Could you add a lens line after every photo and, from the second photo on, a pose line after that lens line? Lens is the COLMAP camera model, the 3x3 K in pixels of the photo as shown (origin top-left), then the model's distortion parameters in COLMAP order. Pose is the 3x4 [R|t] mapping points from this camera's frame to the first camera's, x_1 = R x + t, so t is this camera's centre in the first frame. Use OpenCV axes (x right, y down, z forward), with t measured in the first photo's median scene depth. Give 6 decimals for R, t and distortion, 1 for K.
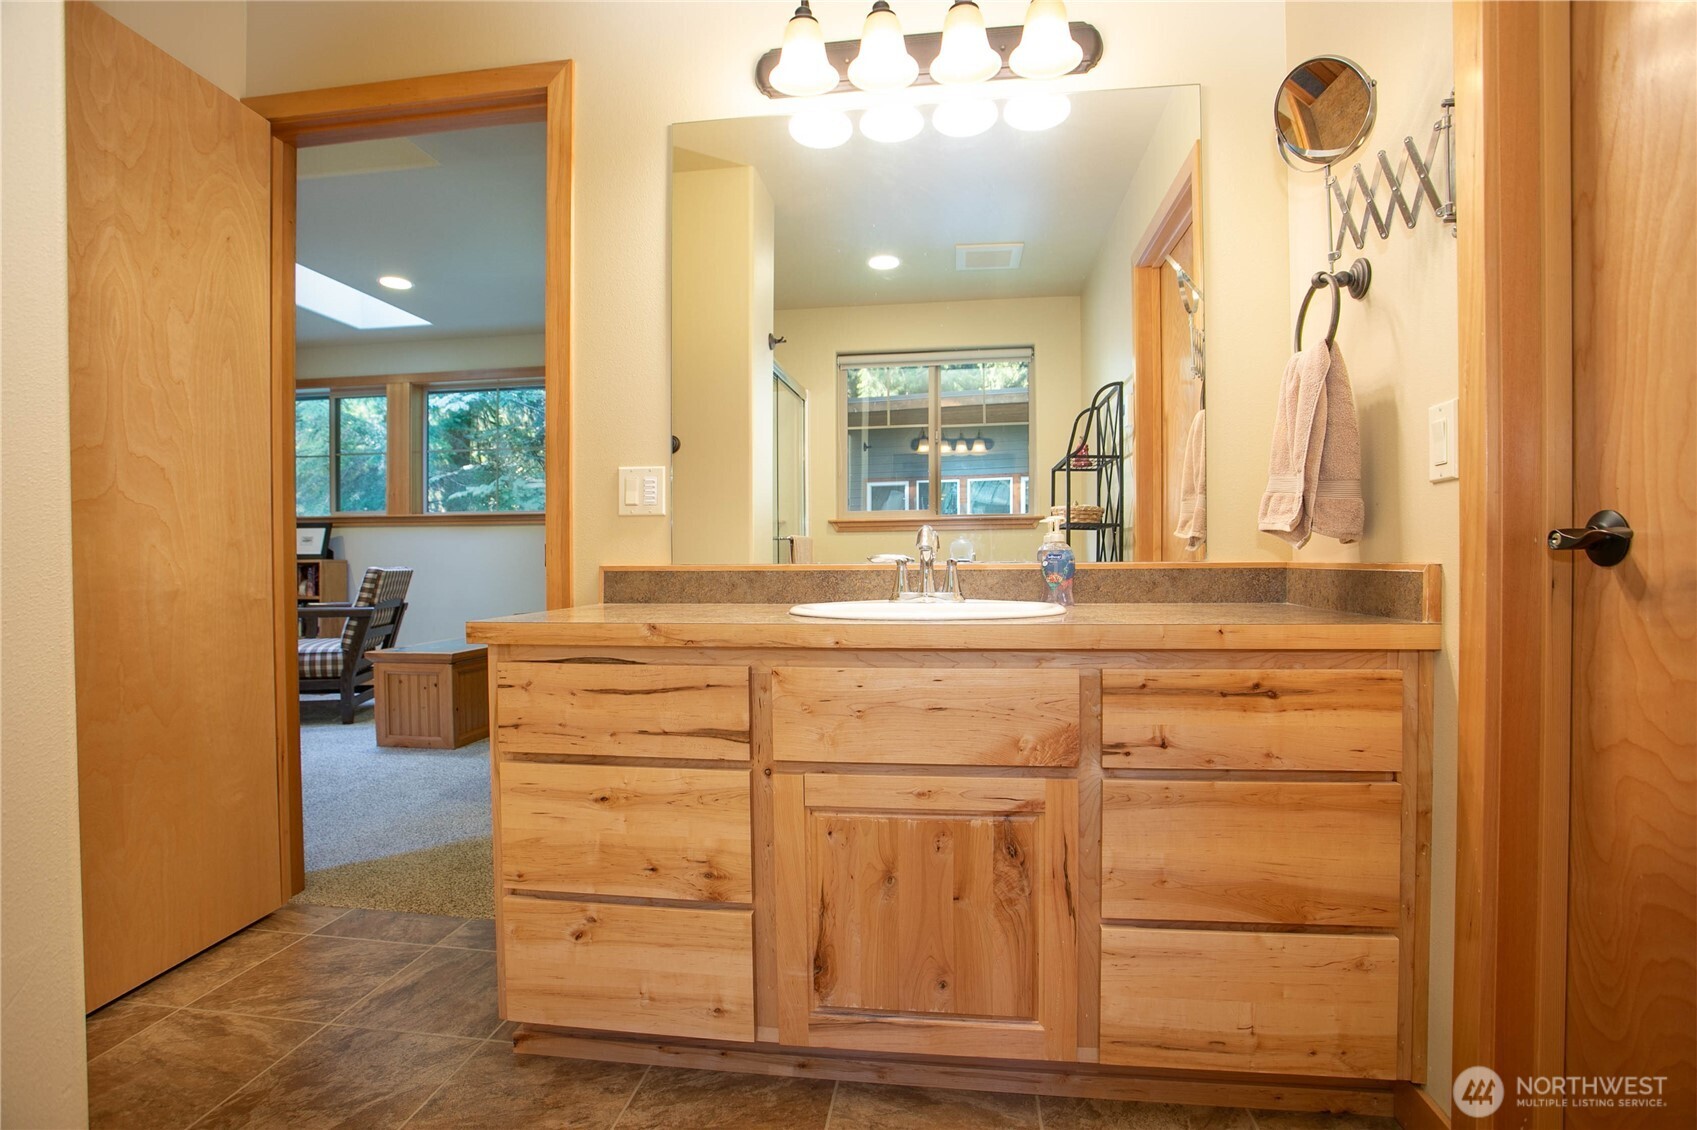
lens RADIAL K [[824.5, 0, 851.3], [0, 824.5, 568.9], [0, 0, 1]] dist [-0.065712, 0.025369]
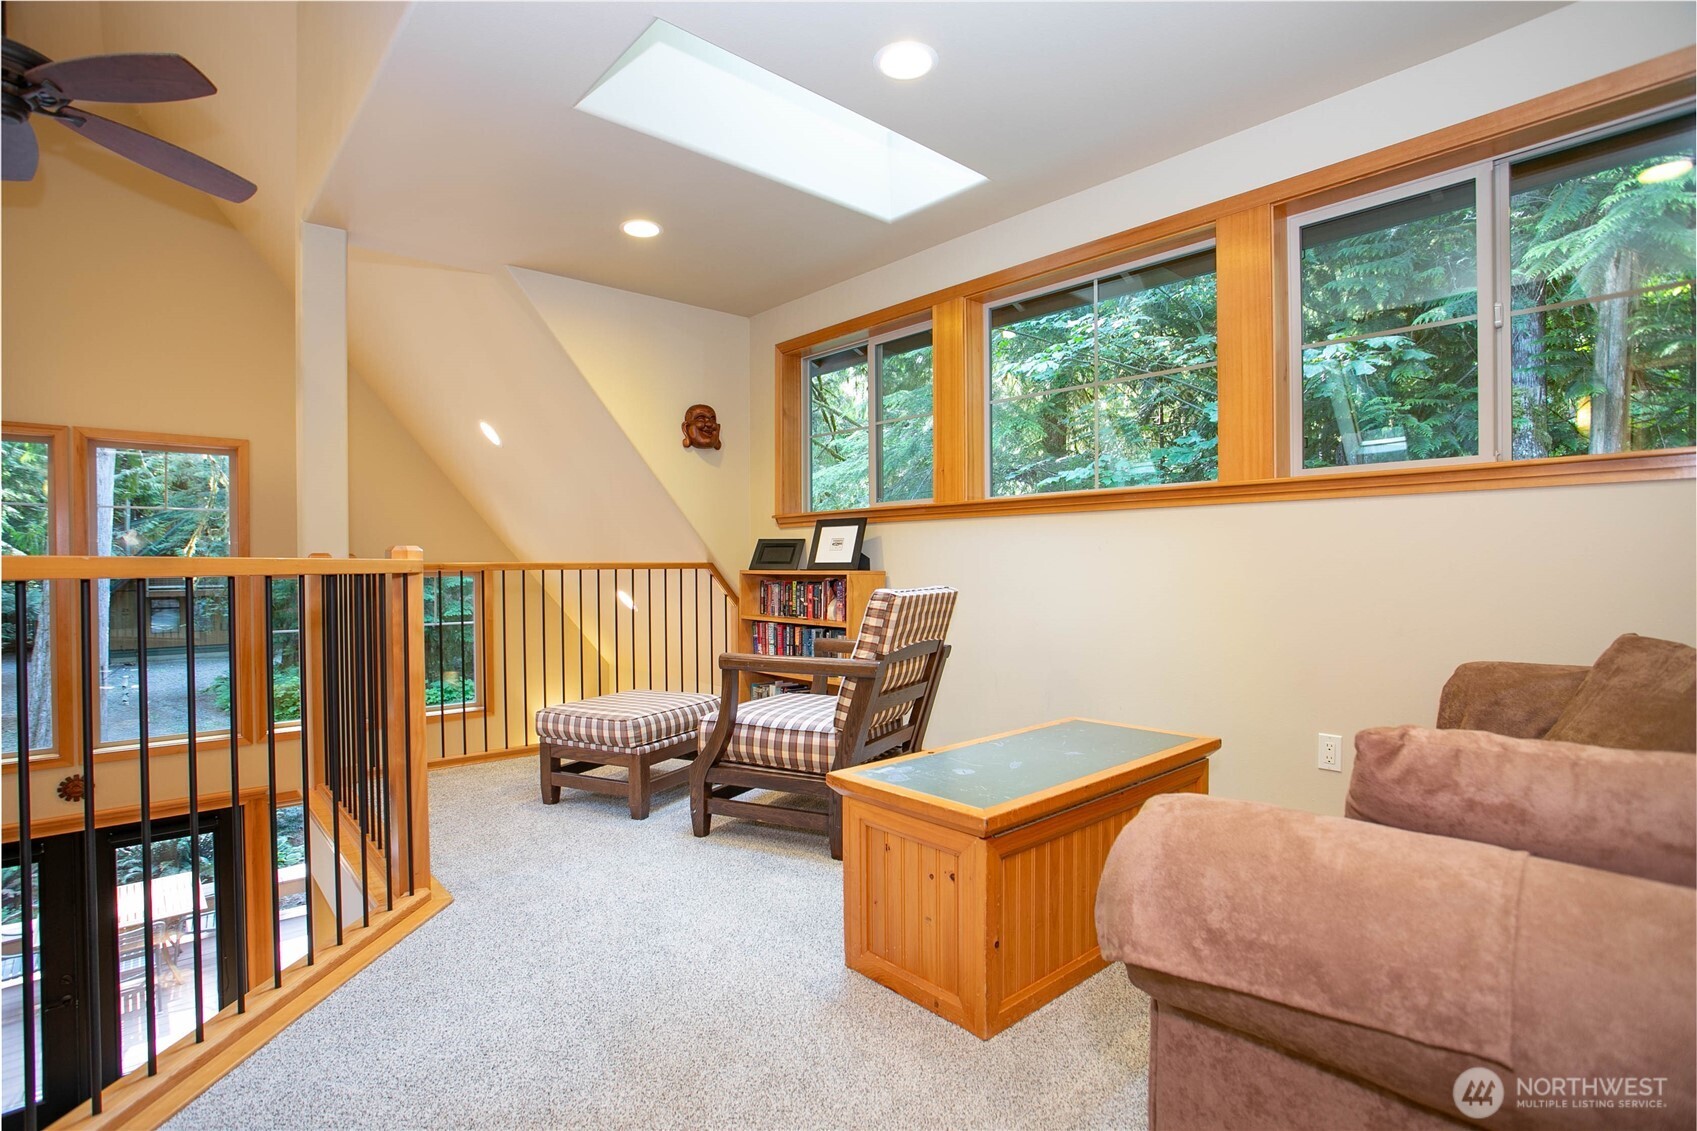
lens RADIAL K [[824.5, 0, 839.7], [0, 824.5, 566.7], [0, 0, 1]] dist [-0.065712, 0.025369]
pose [[0.756371, 0.005815, -0.654117, -0.230806], [-0.007498, 0.999972, 0.000221, -0.017515], [0.654100, 0.004737, 0.756394, 0.530202]]
